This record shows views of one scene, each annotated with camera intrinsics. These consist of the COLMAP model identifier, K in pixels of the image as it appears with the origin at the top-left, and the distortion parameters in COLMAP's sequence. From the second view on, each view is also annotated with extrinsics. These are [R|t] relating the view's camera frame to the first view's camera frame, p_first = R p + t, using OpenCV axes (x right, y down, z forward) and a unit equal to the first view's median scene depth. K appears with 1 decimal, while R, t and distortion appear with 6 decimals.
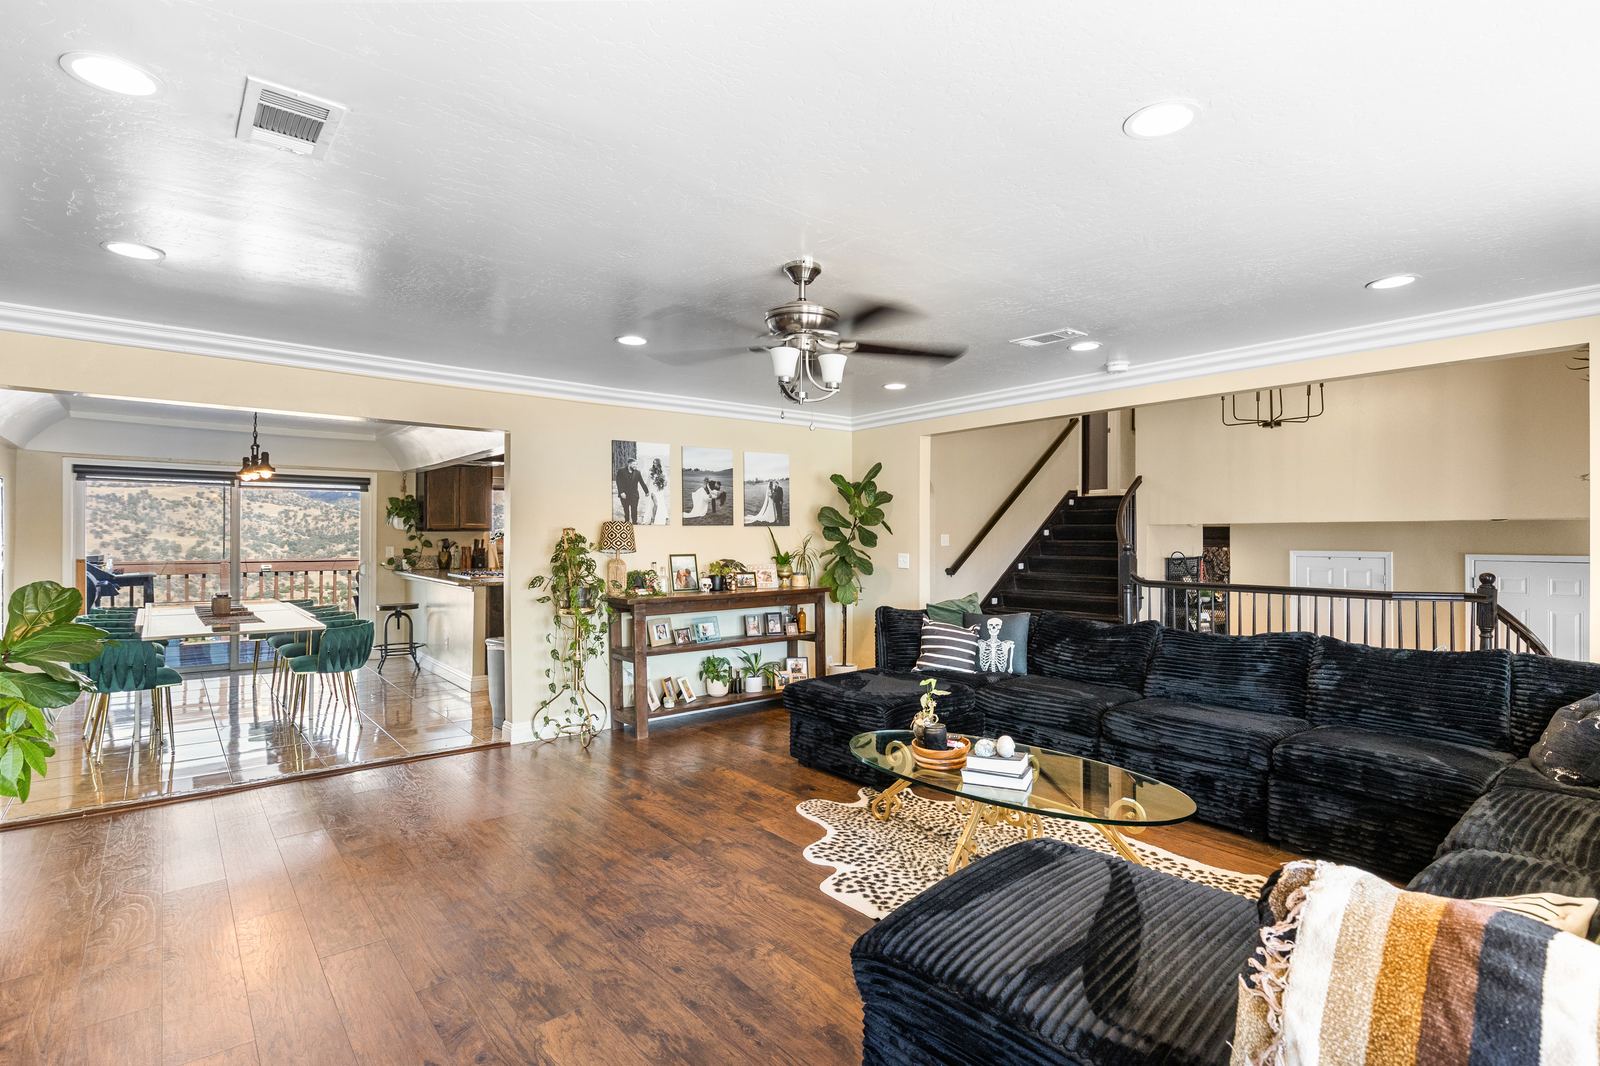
lens RADIAL K [[780.4, 0, 800.0], [0, 780.4, 533.0], [0, 0, 1]] dist [0.001235, 0.000262]
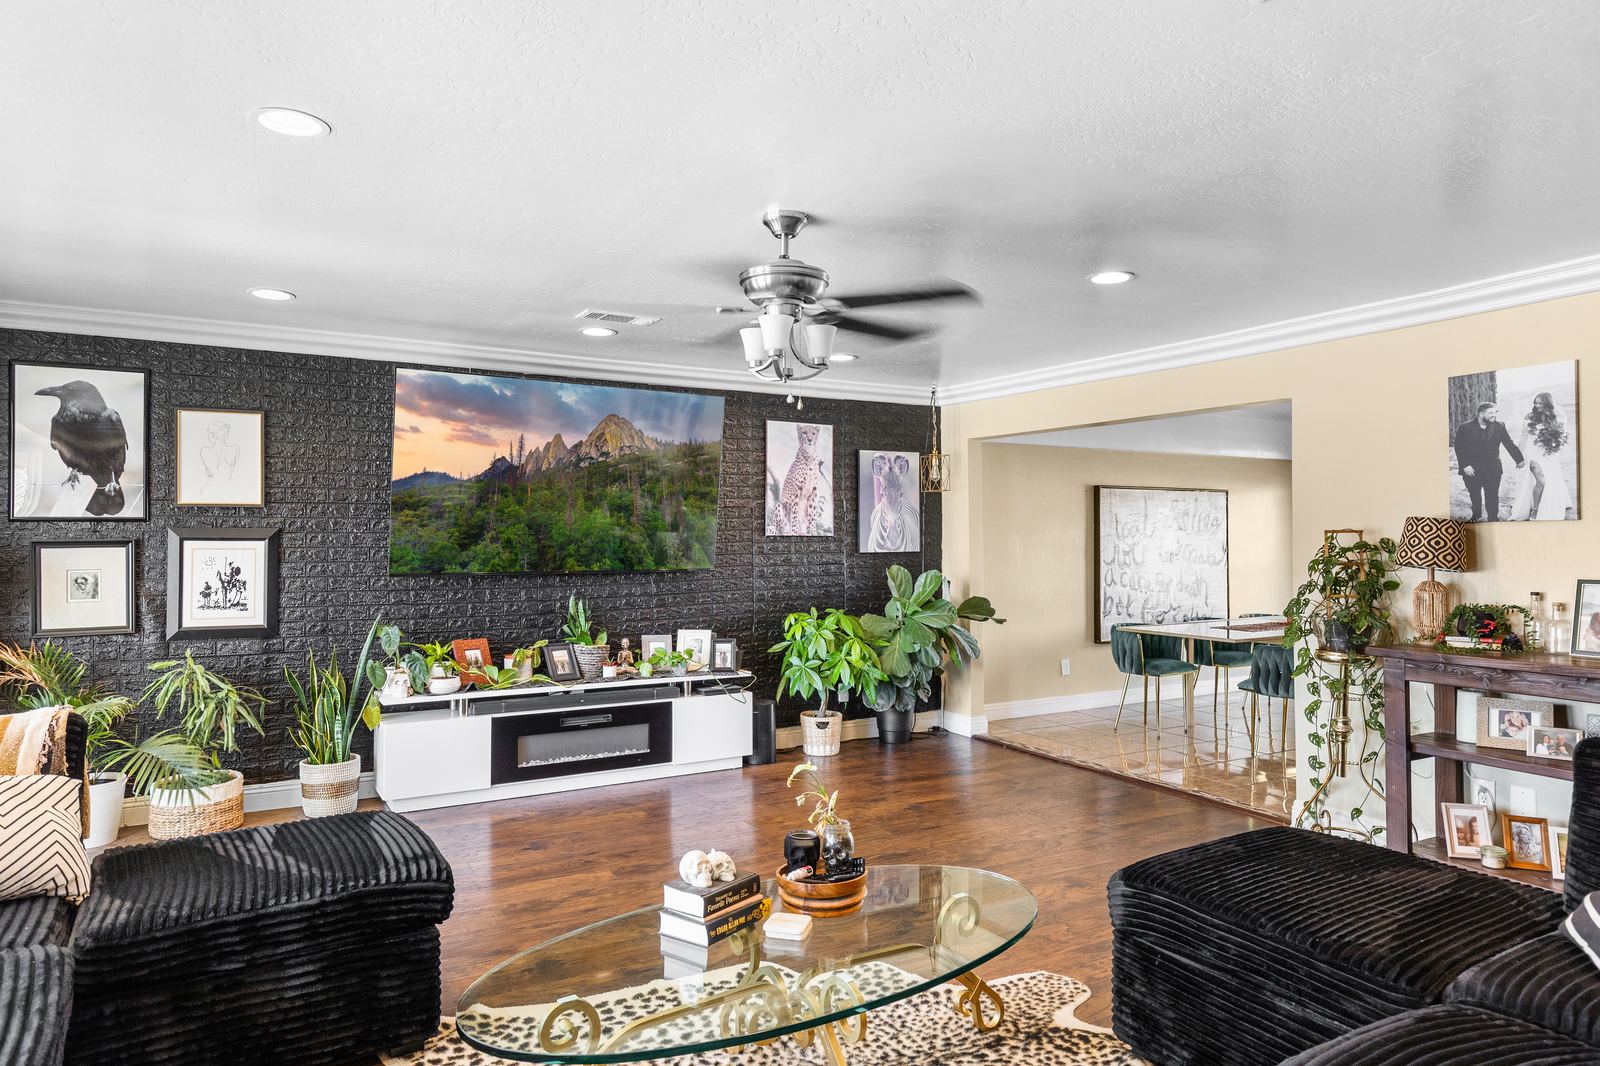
lens RADIAL K [[959.0, 0, 800.0], [0, 959.0, 533.0], [0, 0, 1]] dist [0.000486, 0.000113]
pose [[-0.154315, -0.003334, -0.988016, 0.534827], [0.001665, 0.999992, -0.003635, -0.000915], [0.988020, -0.002206, -0.154308, 0.622457]]
